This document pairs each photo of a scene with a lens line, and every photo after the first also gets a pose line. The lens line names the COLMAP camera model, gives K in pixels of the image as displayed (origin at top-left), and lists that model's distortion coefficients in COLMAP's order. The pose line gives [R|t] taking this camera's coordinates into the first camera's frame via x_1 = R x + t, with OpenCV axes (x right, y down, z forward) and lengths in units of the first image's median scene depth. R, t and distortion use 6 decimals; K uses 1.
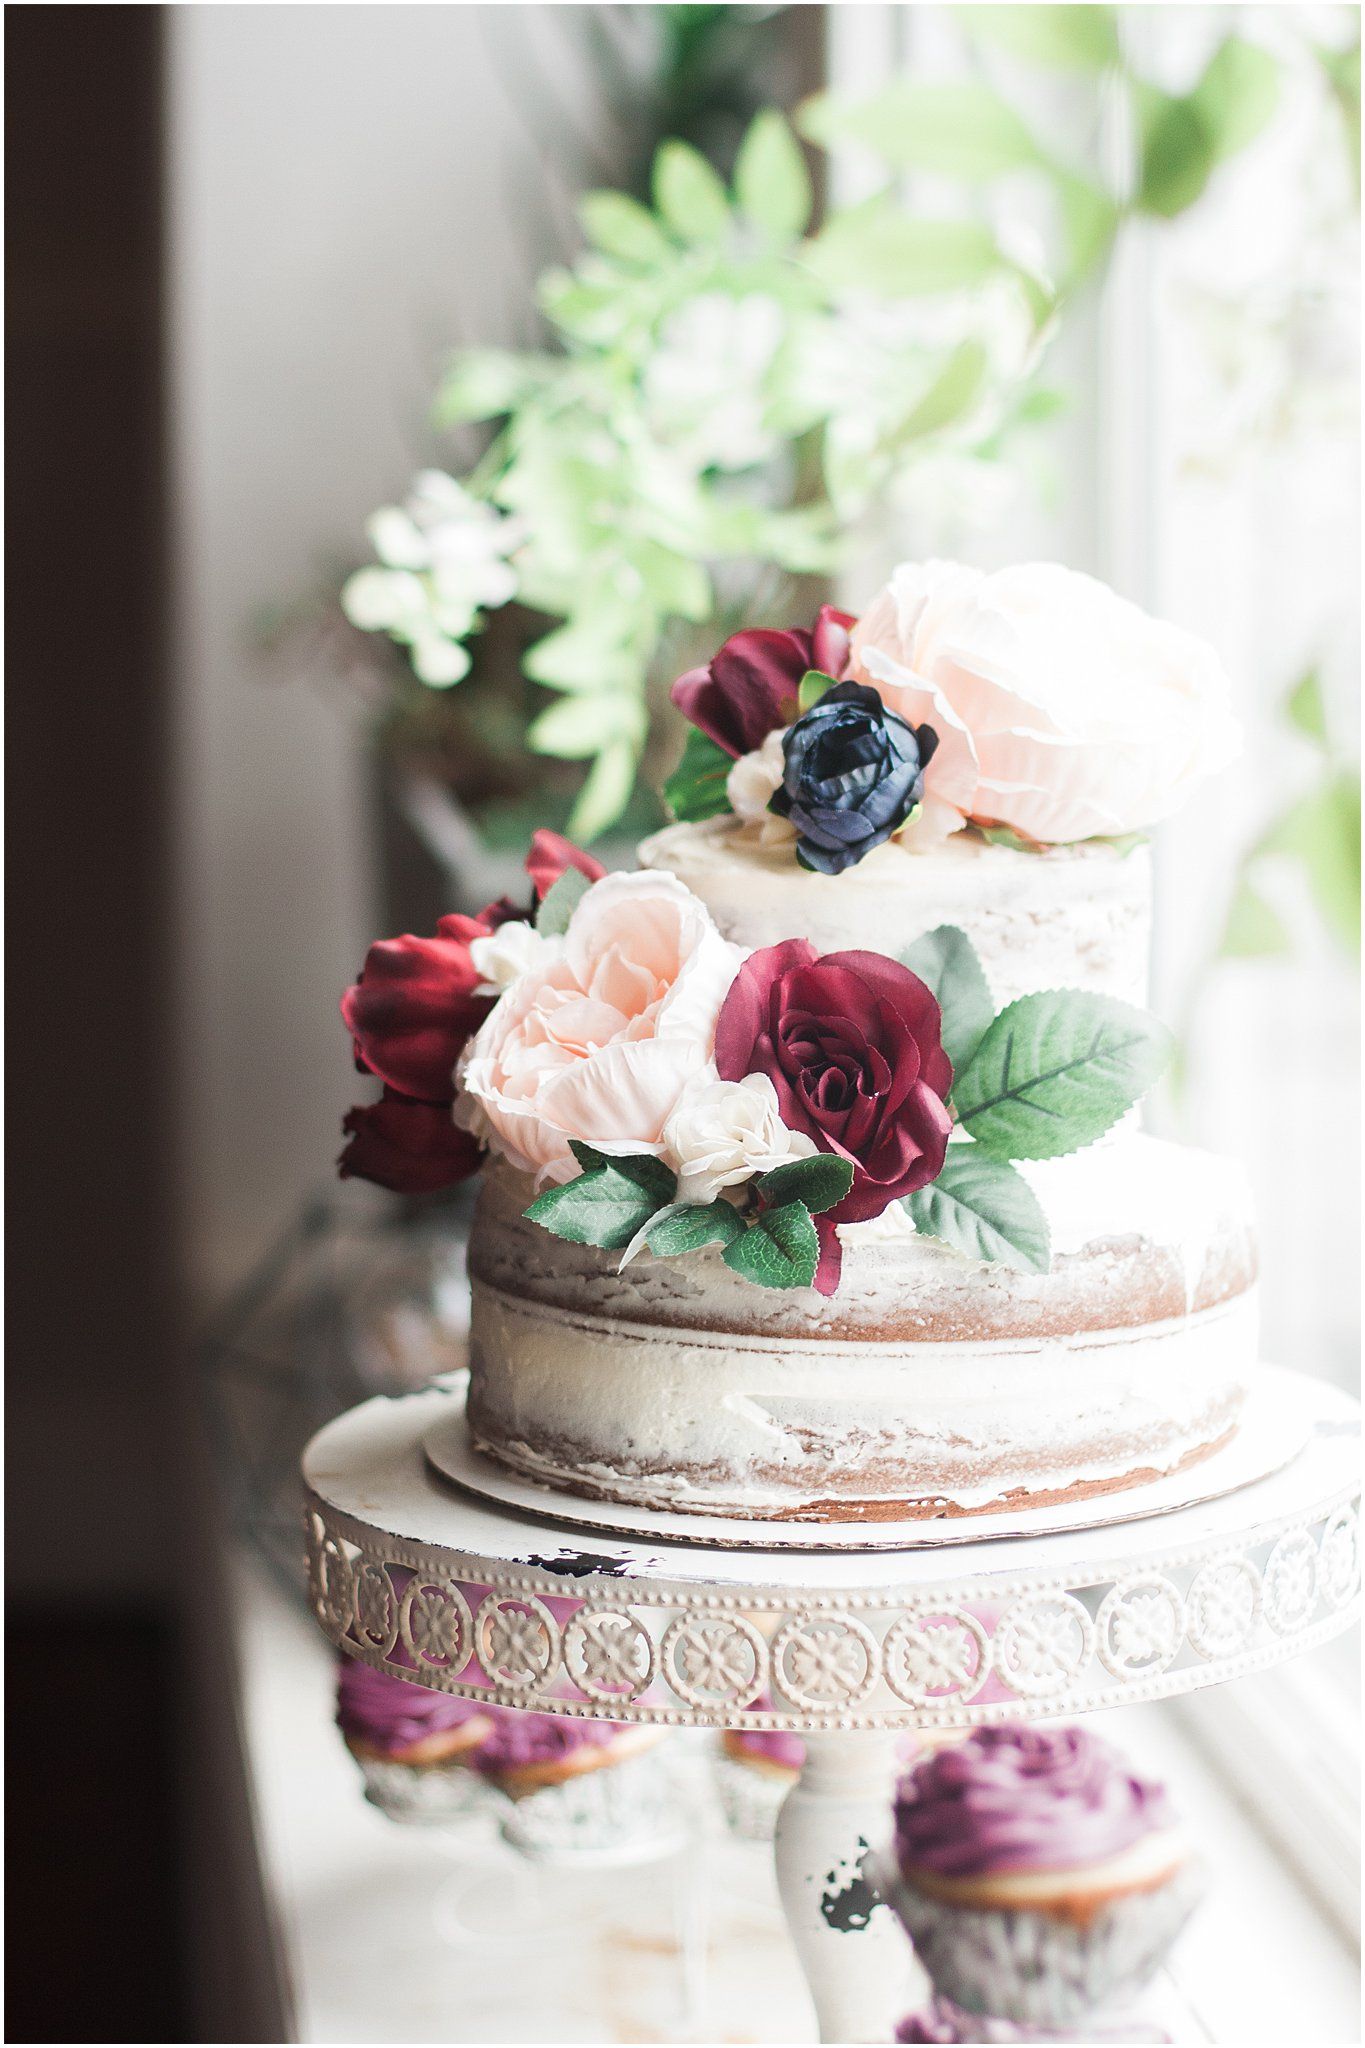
lens RADIAL K [[4822.9, 0, 682.5], [0, 4822.9, 1024.0], [0, 0, 1]] dist [-0.164743, -0.117788]
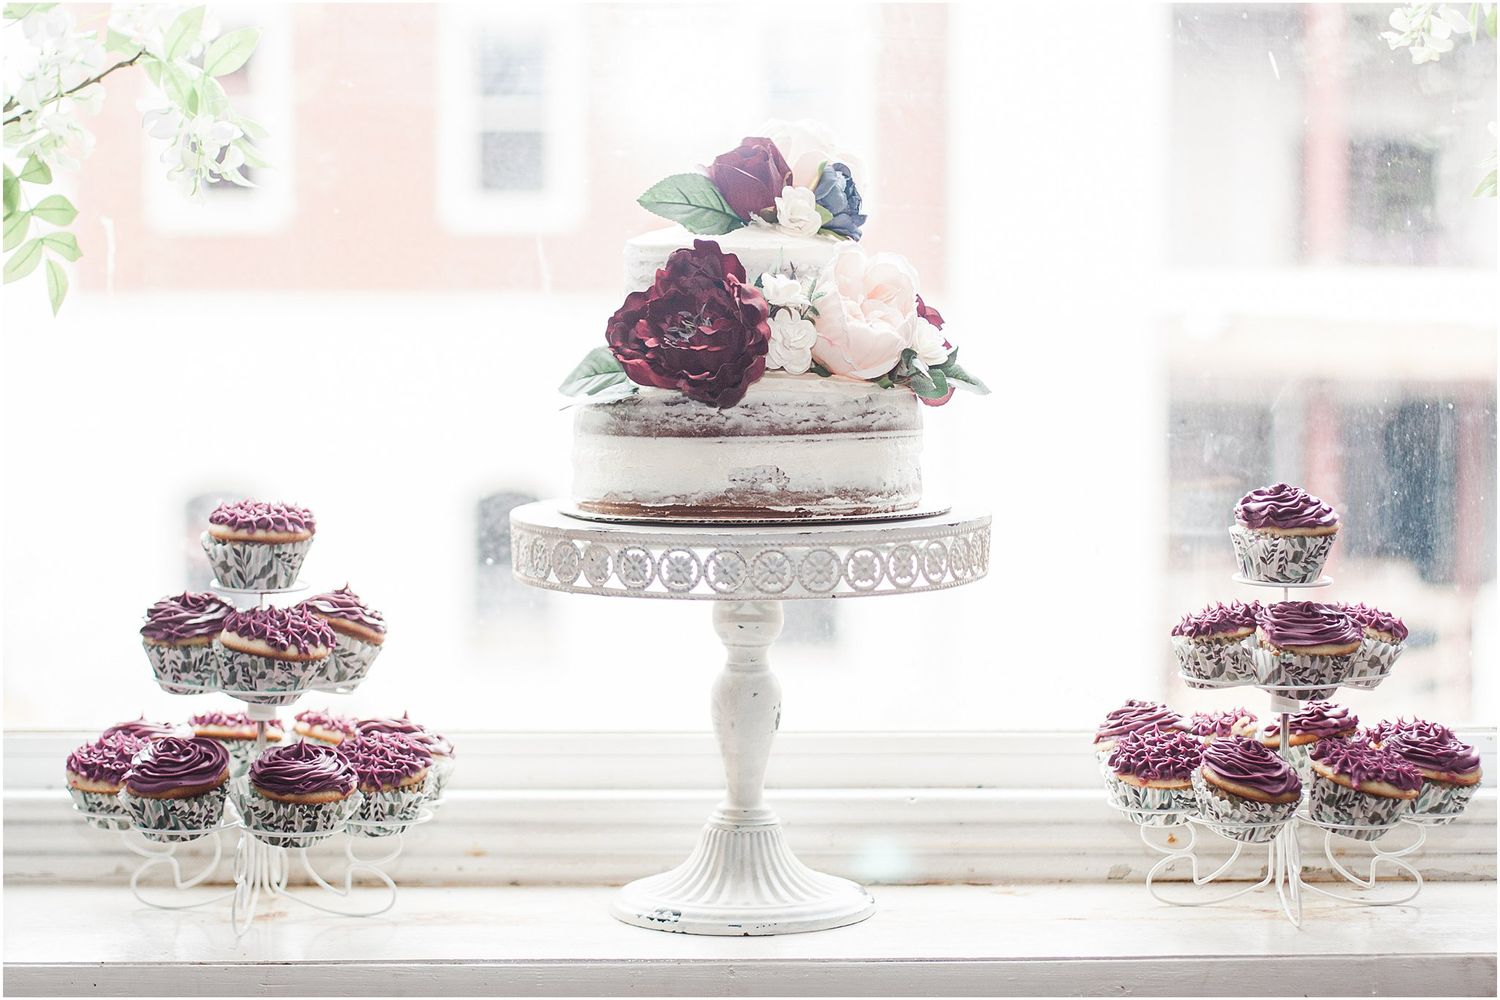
lens RADIAL K [[3620.3, 0, 750.0], [0, 3620.3, 500.0], [0, 0, 1]] dist [-0.148943, -0.345342]
pose [[0.093204, -0.059049, 0.993894, -1.767278], [0.144672, 0.988449, 0.045159, 0.006252], [-0.985080, 0.139580, 0.100670, 0.894846]]
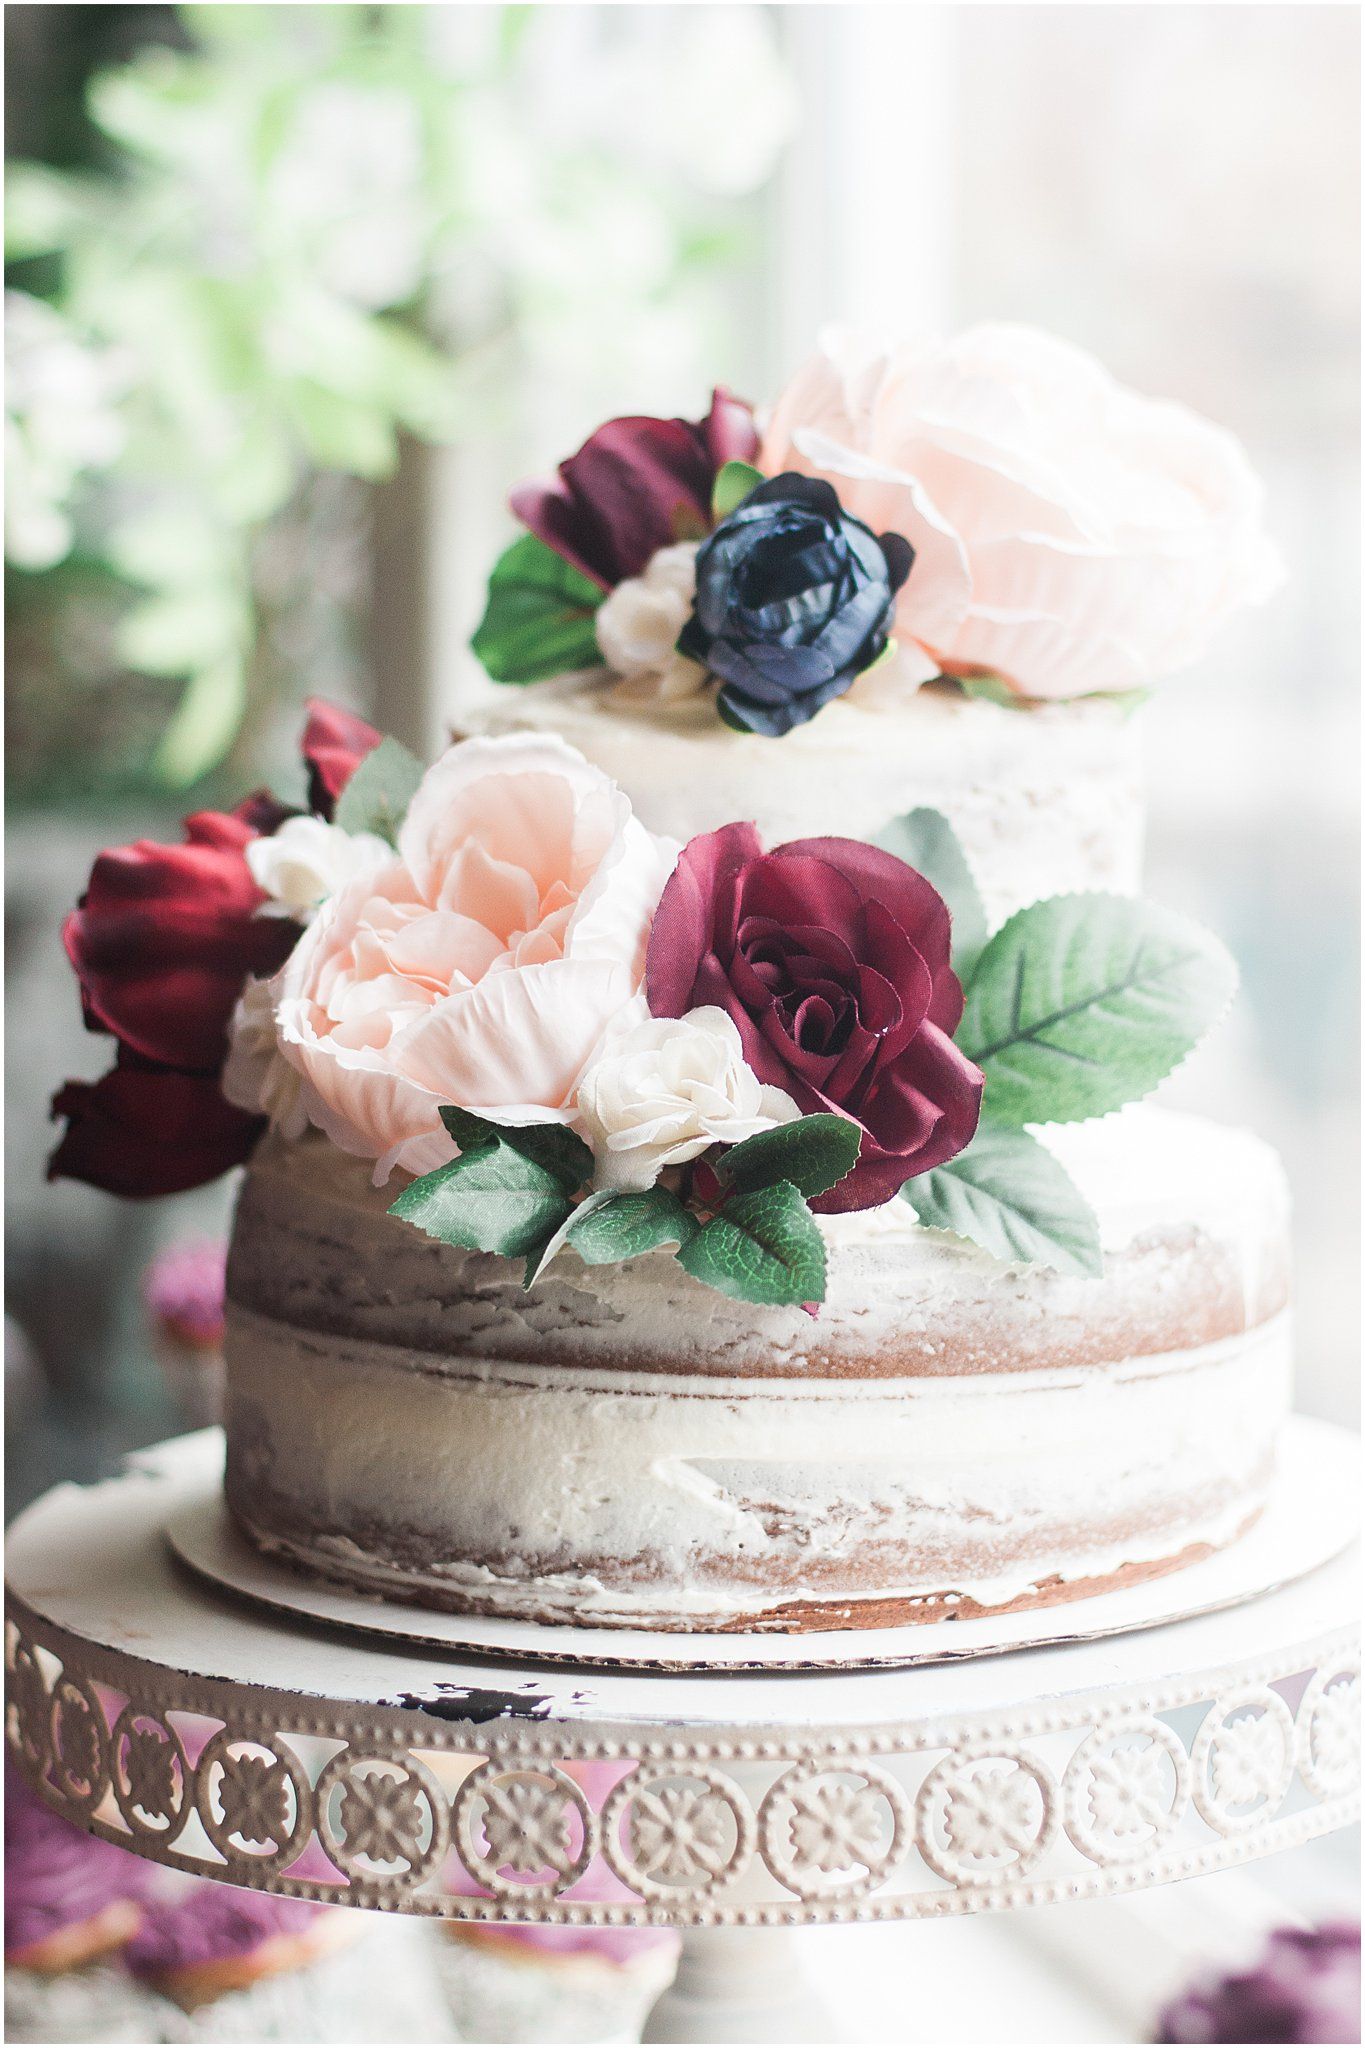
lens RADIAL K [[4942.9, 0, 682.5], [0, 4942.9, 1024.0], [0, 0, 1]] dist [-0.148943, -0.345342]
pose [[0.984421, -0.016685, 0.175031, -0.113997], [0.019981, 0.999654, -0.017086, 0.024736], [-0.174686, 0.020317, 0.984415, 0.274254]]
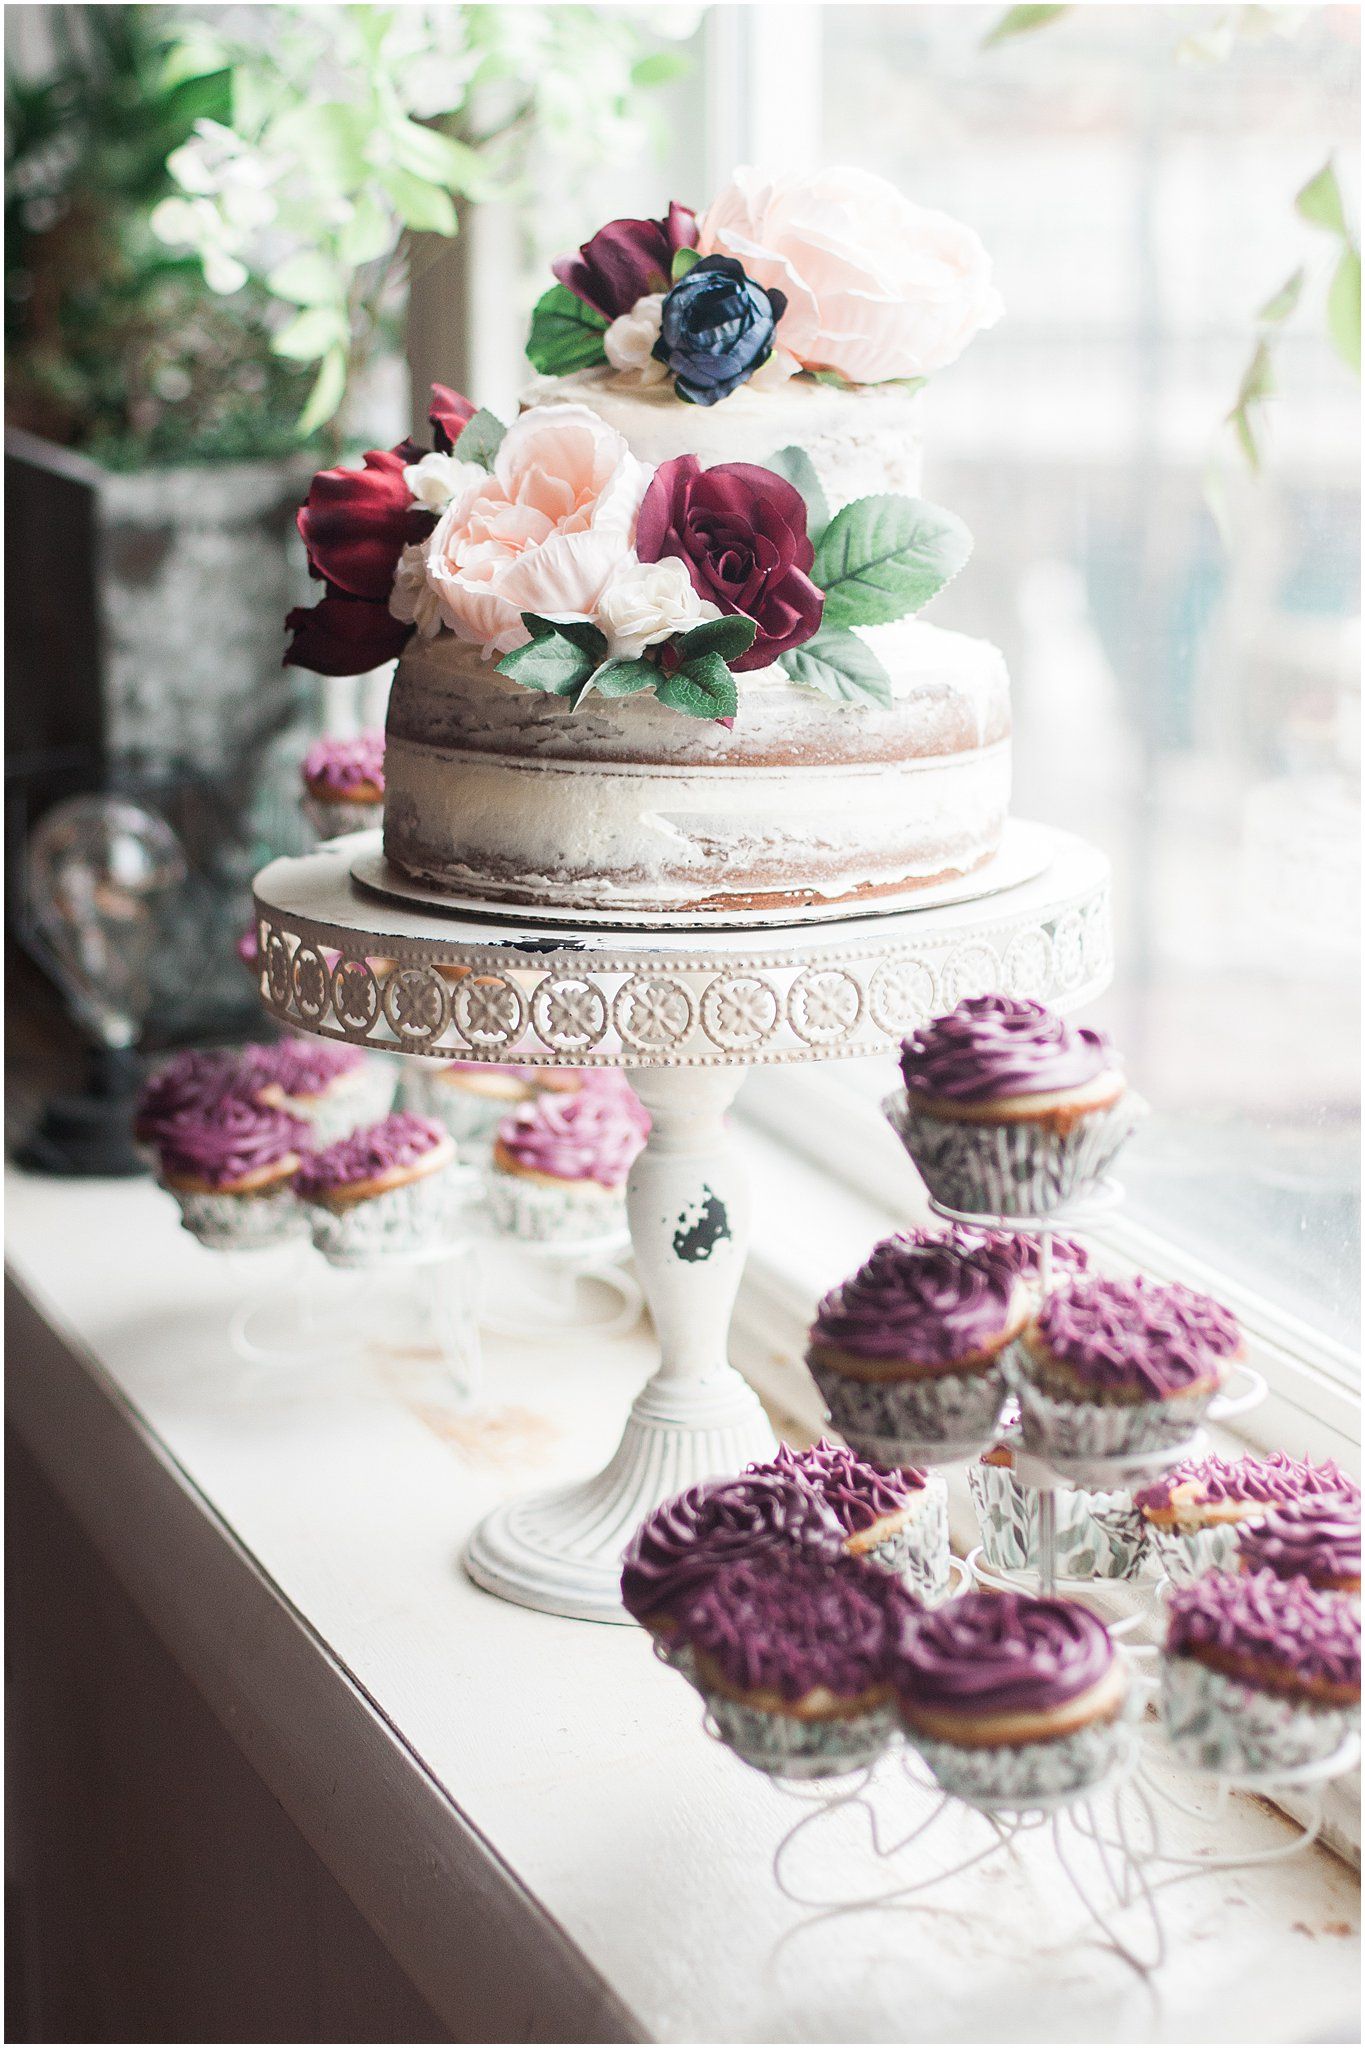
lens RADIAL K [[4822.9, 0, 682.5], [0, 4822.9, 1024.0], [0, 0, 1]] dist [-0.164743, -0.117788]
pose [[0.981348, -0.031771, 0.189598, -0.223106], [0.022155, 0.998369, 0.052621, 0.065495], [-0.190960, -0.047439, 0.980451, -0.254513]]
